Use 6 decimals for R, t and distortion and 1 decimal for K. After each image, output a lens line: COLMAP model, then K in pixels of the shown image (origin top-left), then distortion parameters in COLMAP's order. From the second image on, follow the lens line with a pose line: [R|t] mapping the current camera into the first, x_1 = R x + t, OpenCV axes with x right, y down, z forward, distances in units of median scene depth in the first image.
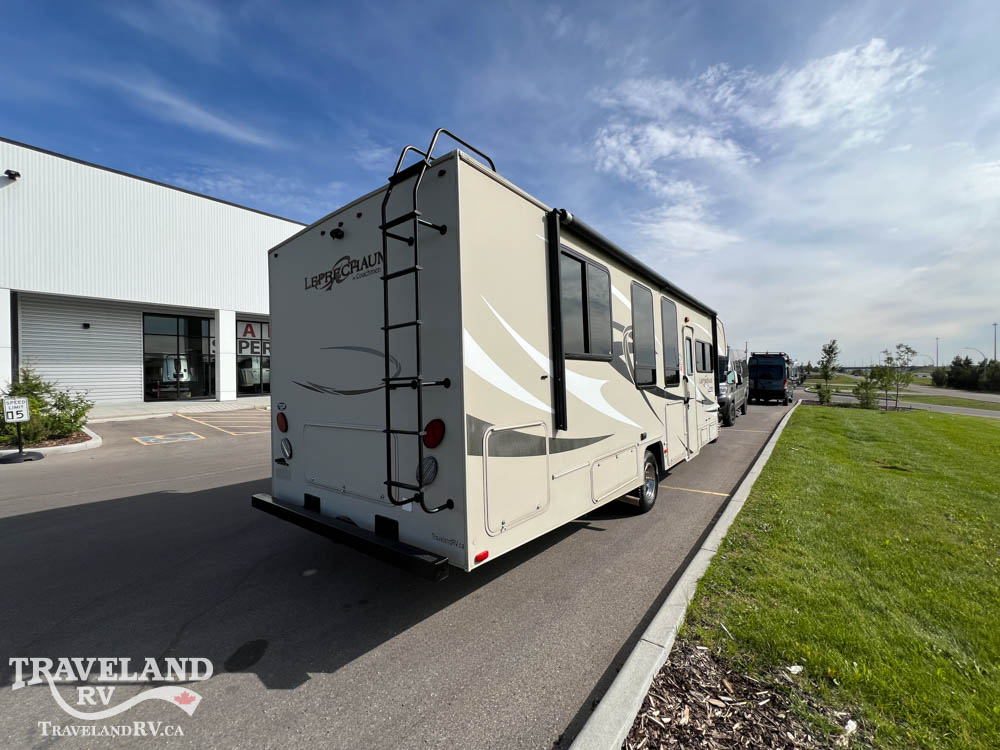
lens RADIAL K [[399.4, 0, 504.1], [0, 399.4, 374.9], [0, 0, 1]] dist [-0.001715, 0.000826]
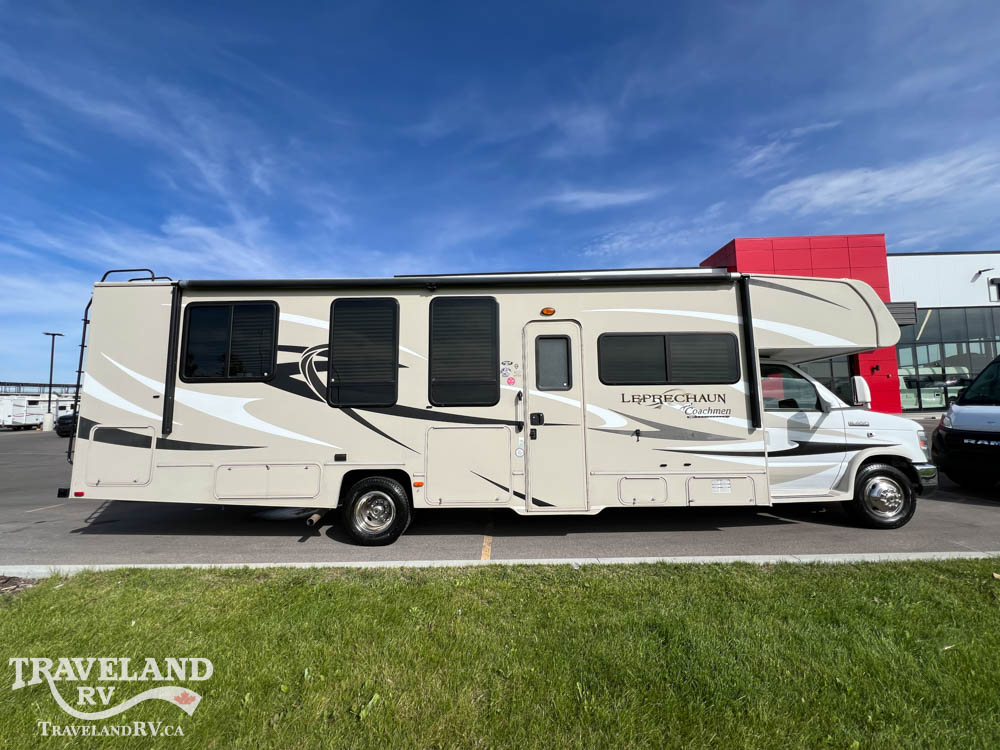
lens RADIAL K [[399.4, 0, 494.7], [0, 399.4, 371.0], [0, 0, 1]] dist [-0.001715, 0.000826]
pose [[0.602508, -0.076124, -0.794474, 2.026818], [0.013350, 0.996263, -0.085334, 0.053885], [0.798001, 0.040808, 0.601273, 1.083035]]
